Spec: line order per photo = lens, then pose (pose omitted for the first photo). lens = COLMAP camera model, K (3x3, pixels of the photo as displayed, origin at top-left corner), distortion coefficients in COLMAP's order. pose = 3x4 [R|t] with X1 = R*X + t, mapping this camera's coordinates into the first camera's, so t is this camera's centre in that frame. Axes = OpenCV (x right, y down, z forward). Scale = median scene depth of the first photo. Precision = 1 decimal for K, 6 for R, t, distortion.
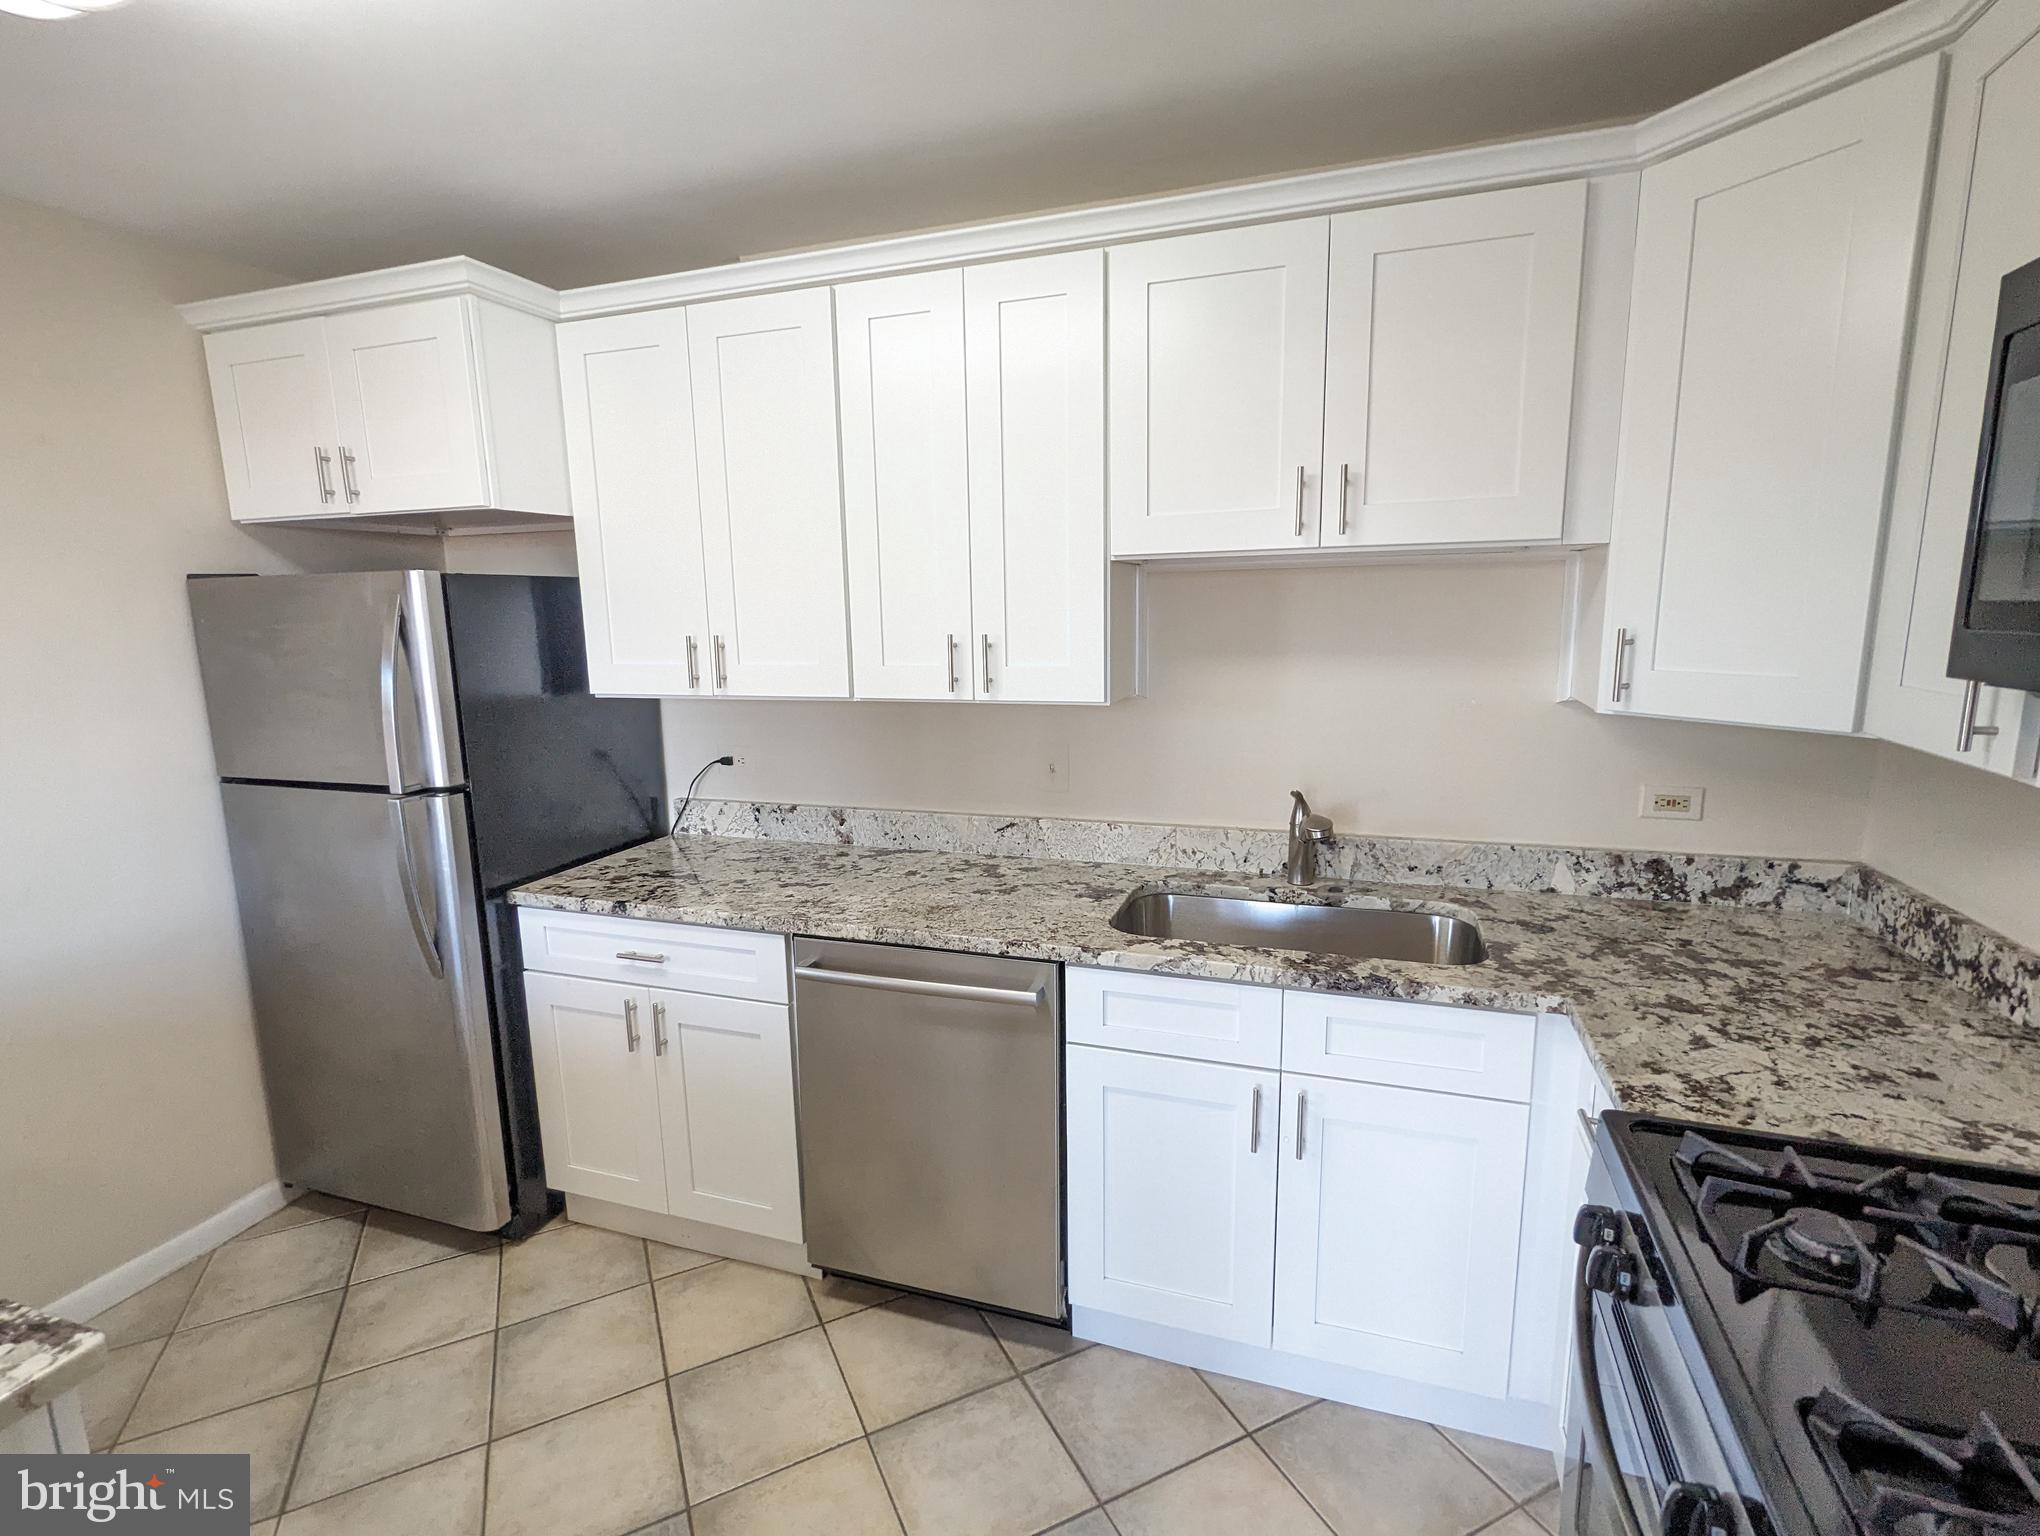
lens RADIAL K [[974.9, 0, 1016.5], [0, 974.9, 768.0], [0, 0, 1]] dist [0.016644, -0.001324]
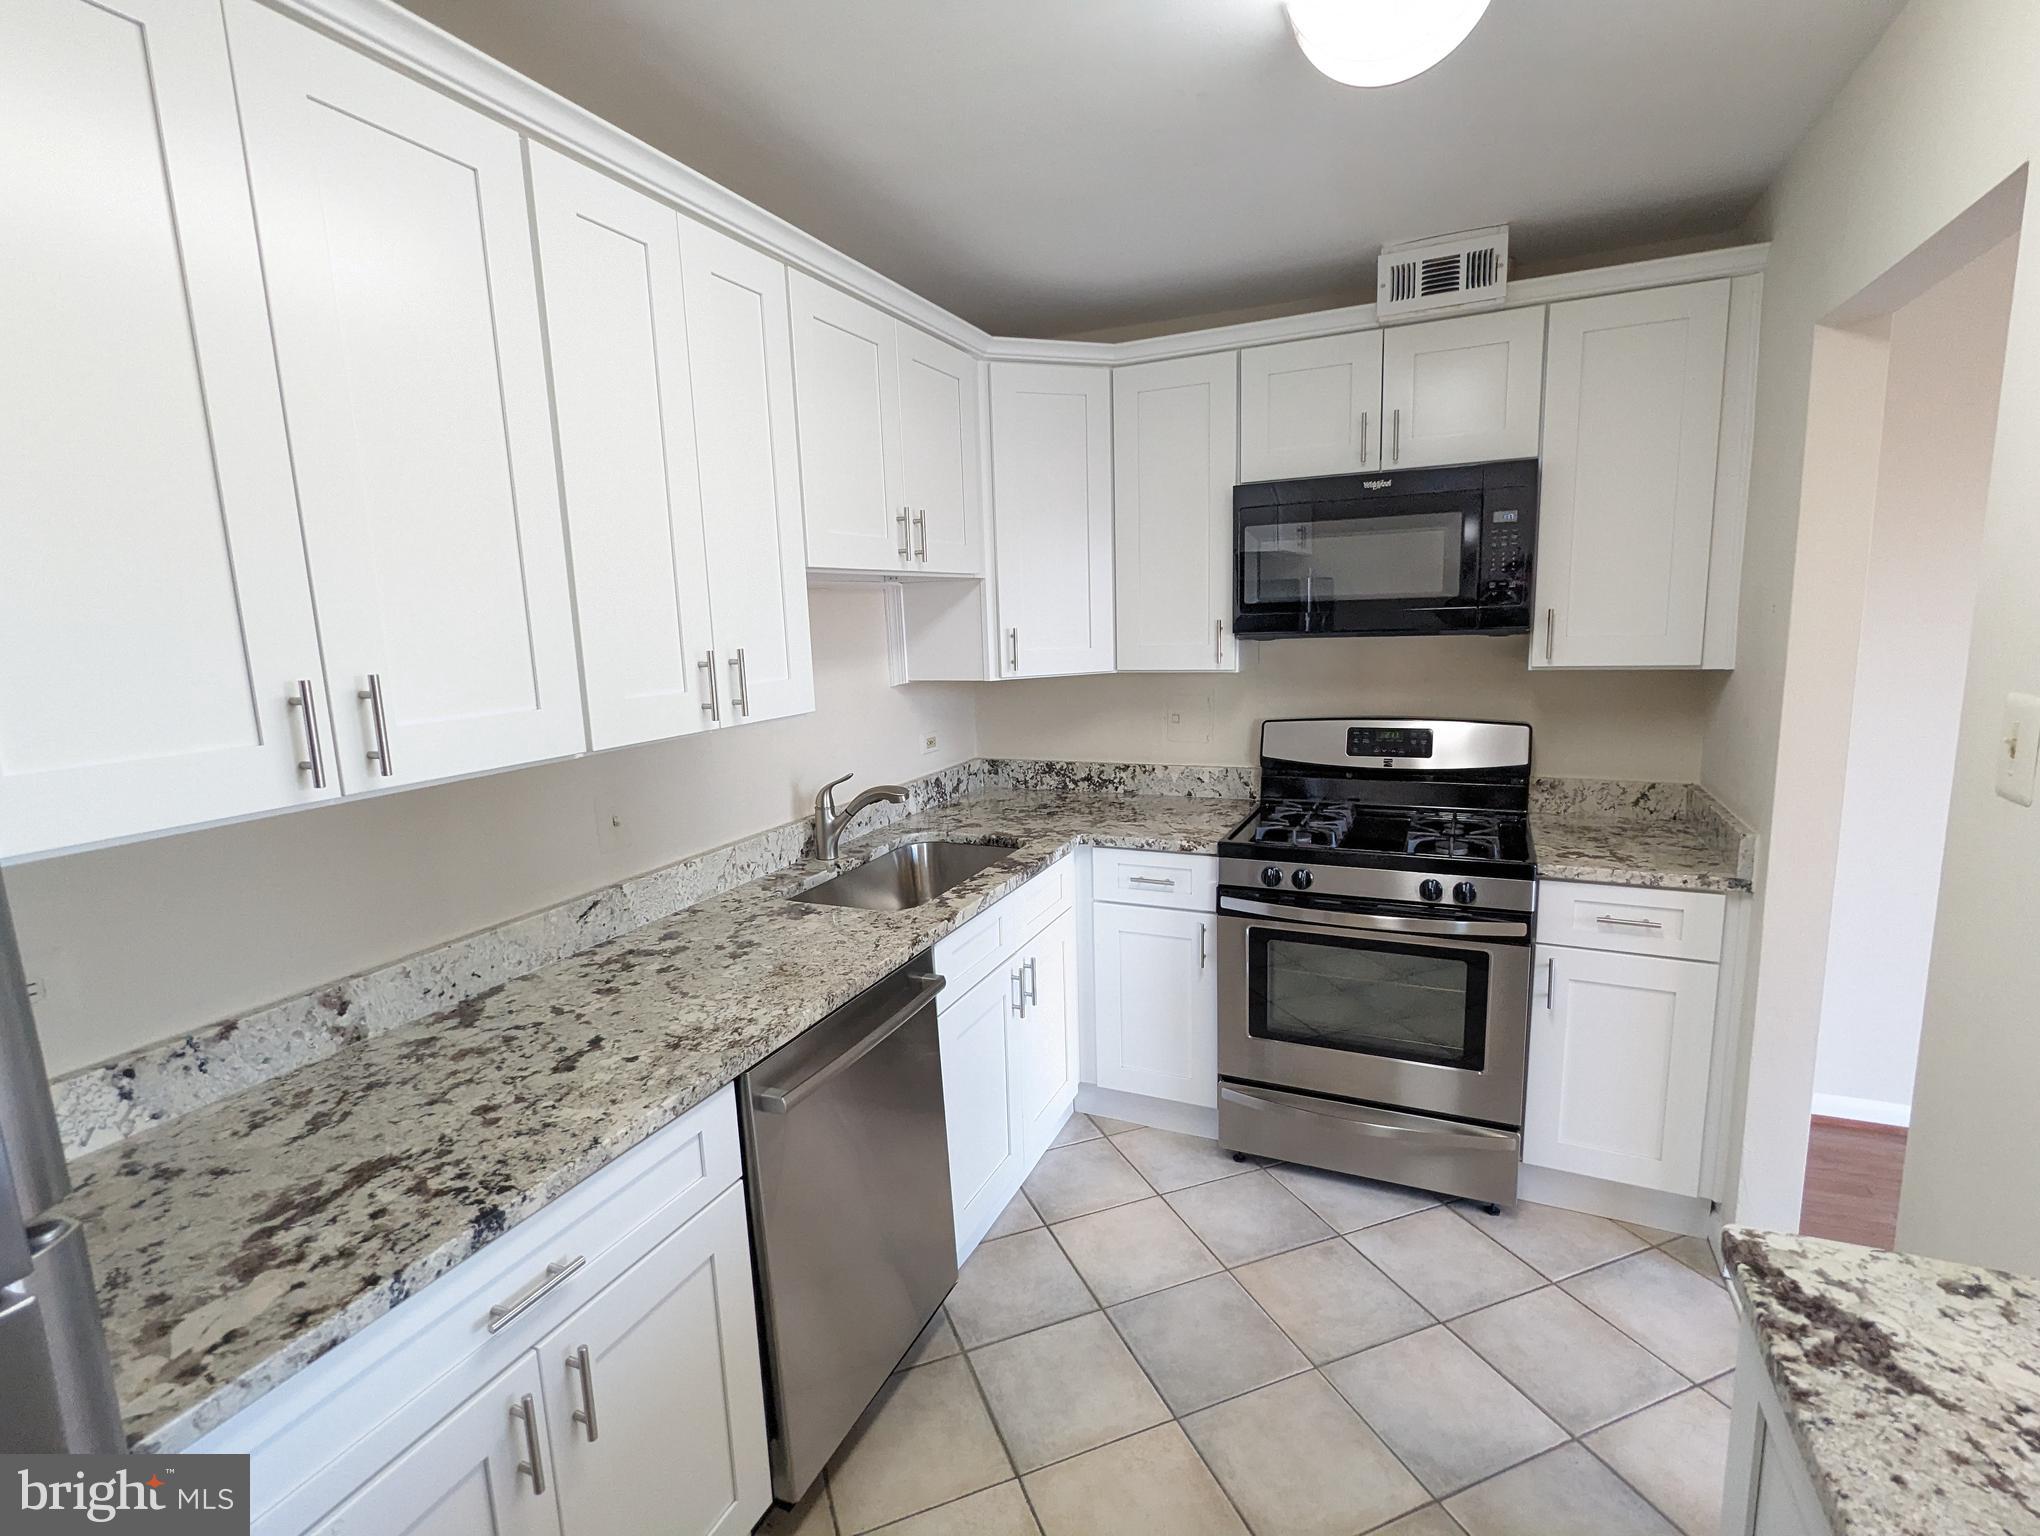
lens RADIAL K [[974.9, 0, 1009.5], [0, 974.9, 770.2], [0, 0, 1]] dist [0.016644, -0.001324]
pose [[0.091119, -0.146391, 0.985021, -0.829119], [0.200339, 0.971608, 0.125865, -0.088141], [-0.975480, 0.185870, 0.117860, 0.644679]]
